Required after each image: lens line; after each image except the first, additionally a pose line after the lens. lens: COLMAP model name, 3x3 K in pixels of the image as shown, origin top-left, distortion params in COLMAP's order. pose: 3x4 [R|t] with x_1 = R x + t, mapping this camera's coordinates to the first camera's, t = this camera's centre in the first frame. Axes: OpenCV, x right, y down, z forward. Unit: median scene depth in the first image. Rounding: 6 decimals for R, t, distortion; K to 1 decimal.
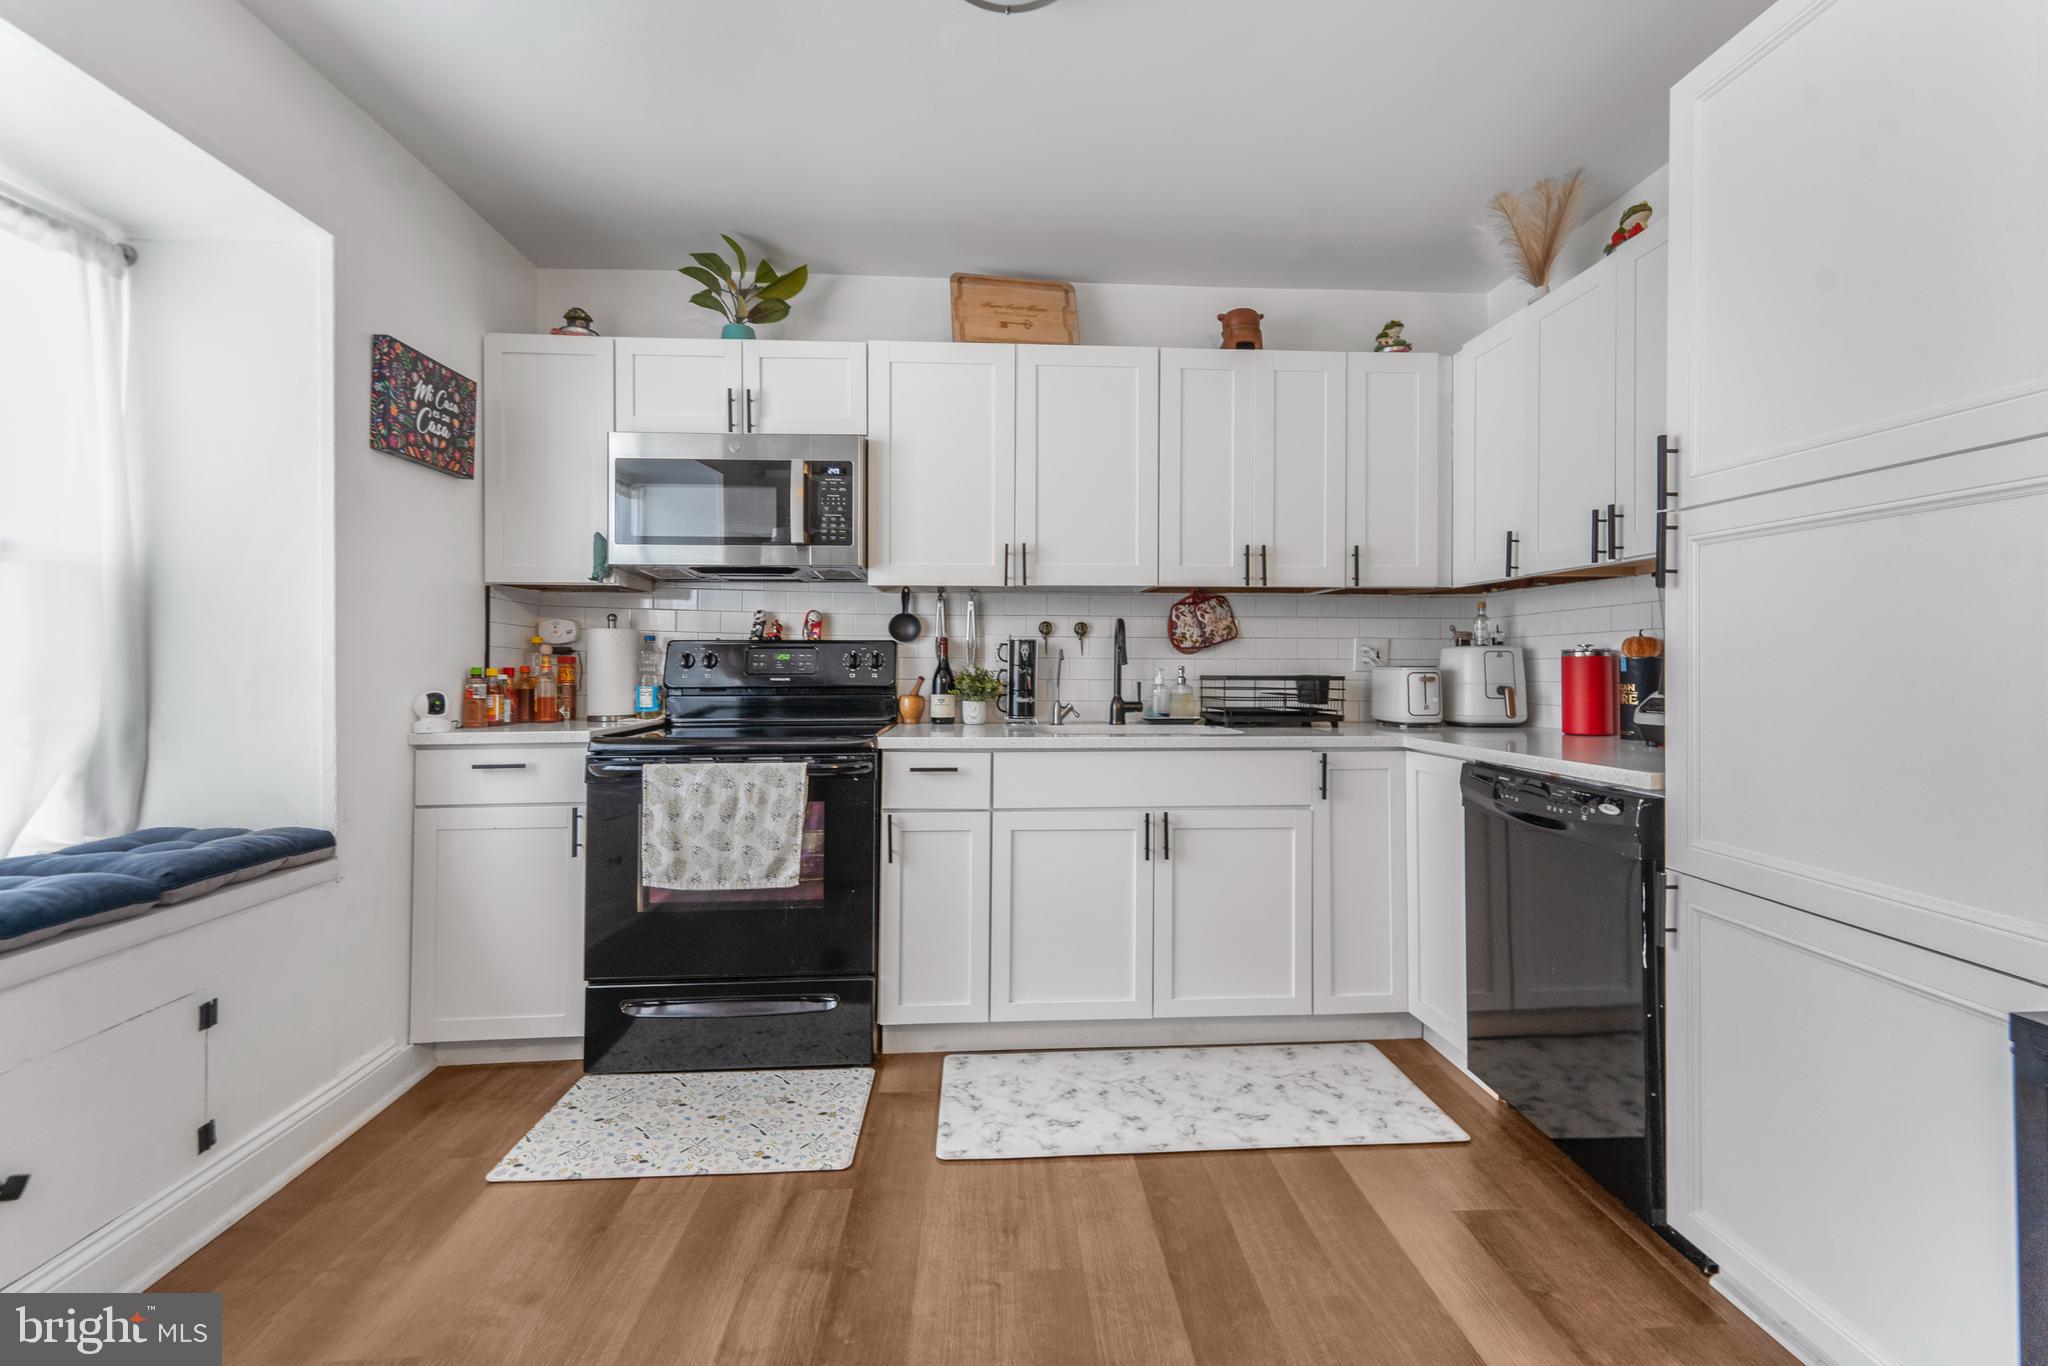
lens RADIAL K [[850.3, 0, 1033.8], [0, 850.3, 659.9], [0, 0, 1]] dist [0.013543, -0.000135]
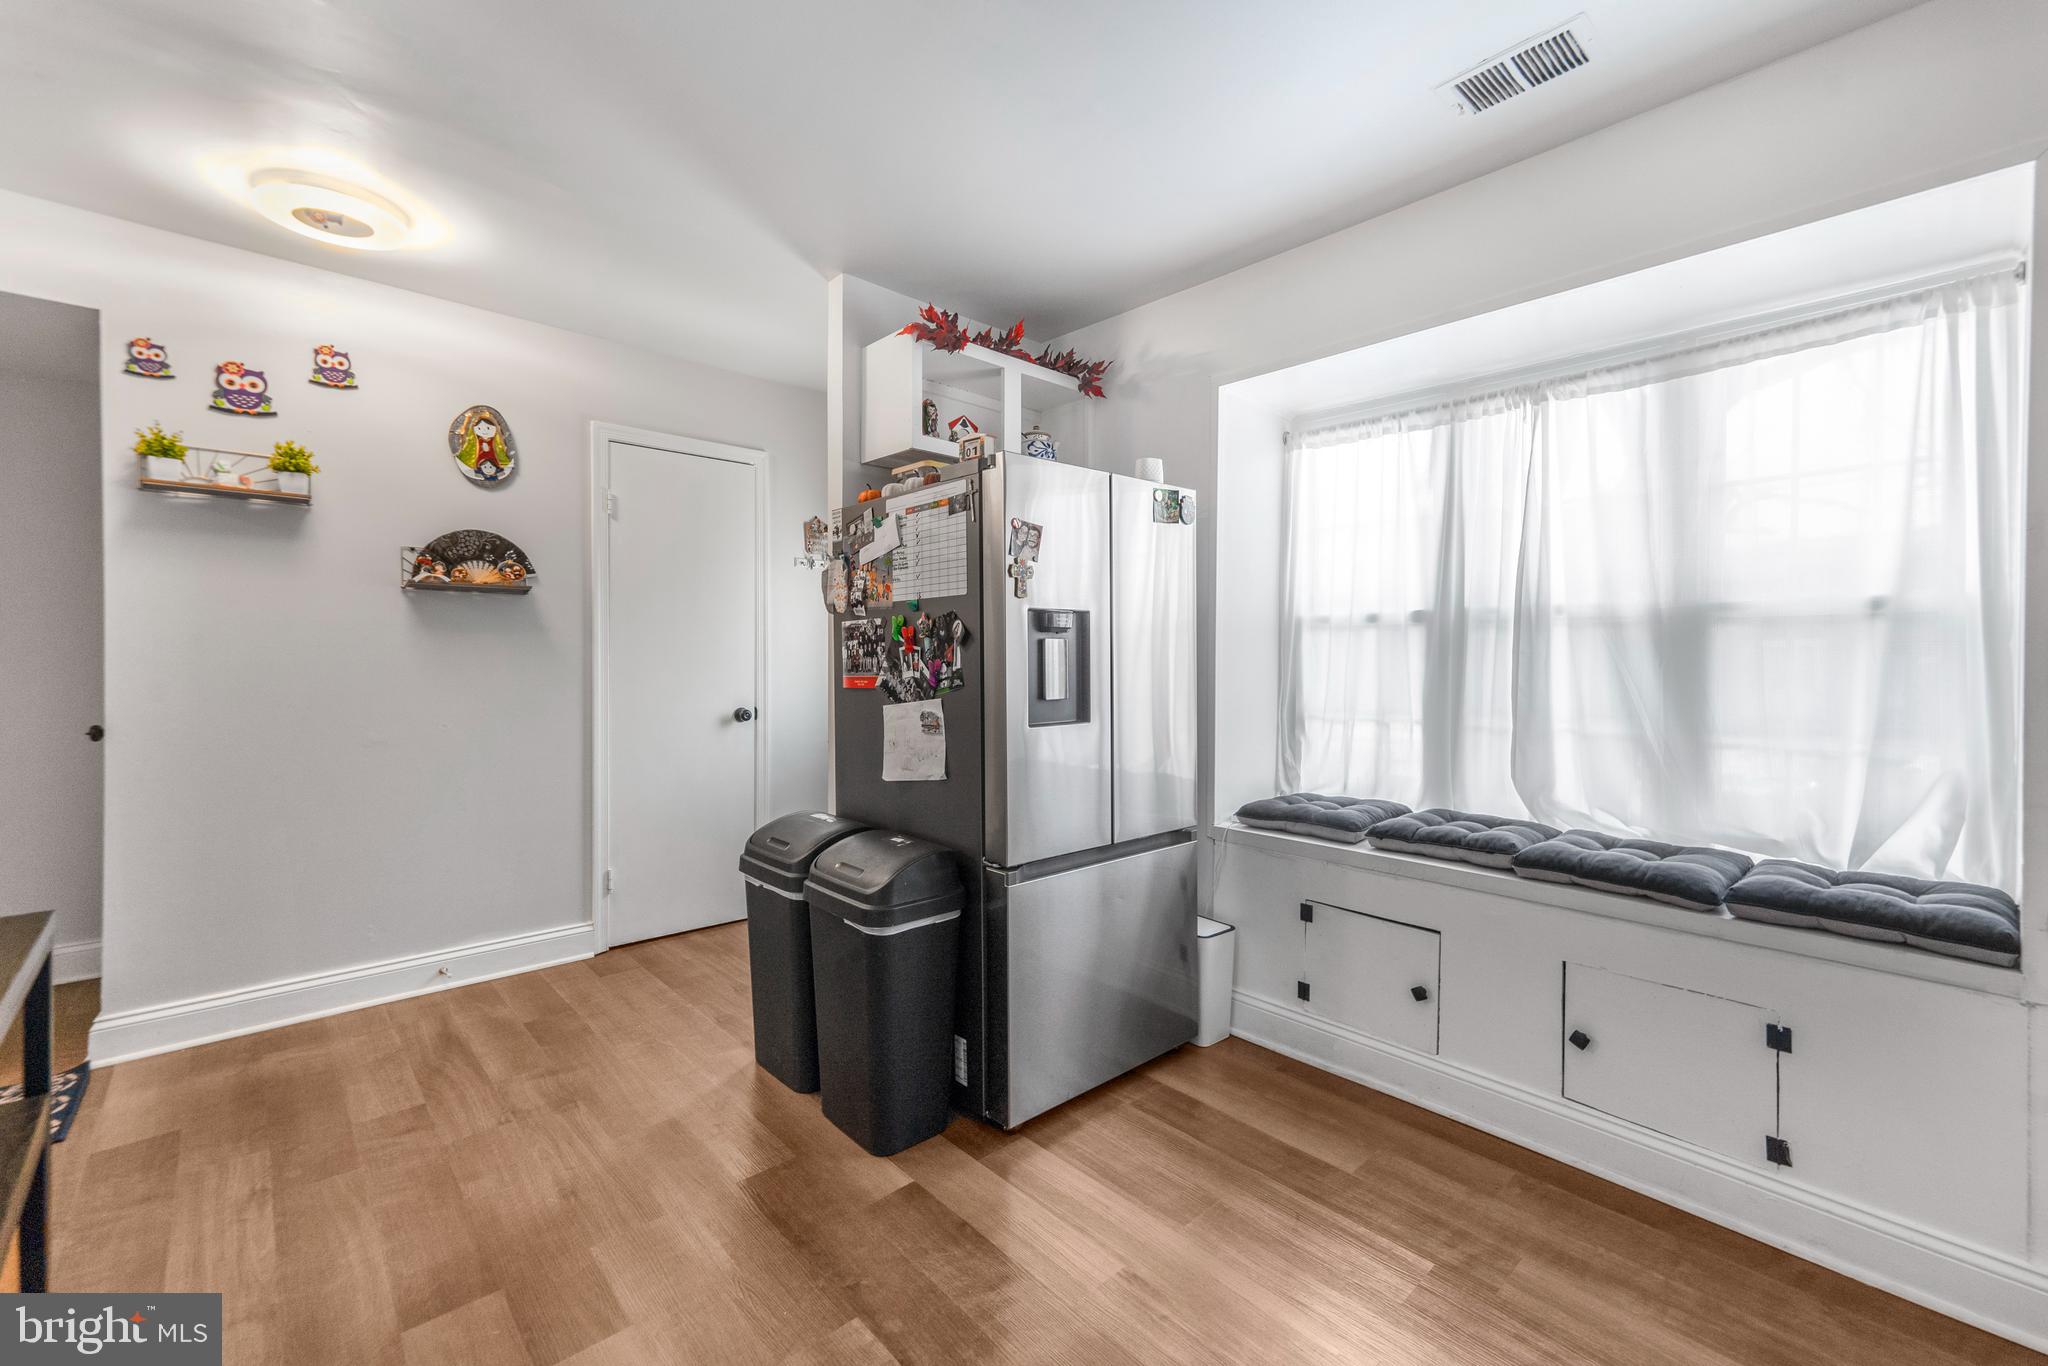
lens RADIAL K [[843.6, 0, 1029.7], [0, 843.6, 672.0], [0, 0, 1]] dist [0.001474, 0.000291]
pose [[-0.775167, 0.005246, -0.631734, 0.279035], [-0.006676, 0.999842, 0.016495, -0.035582], [0.631721, 0.017003, -0.775009, 0.804197]]
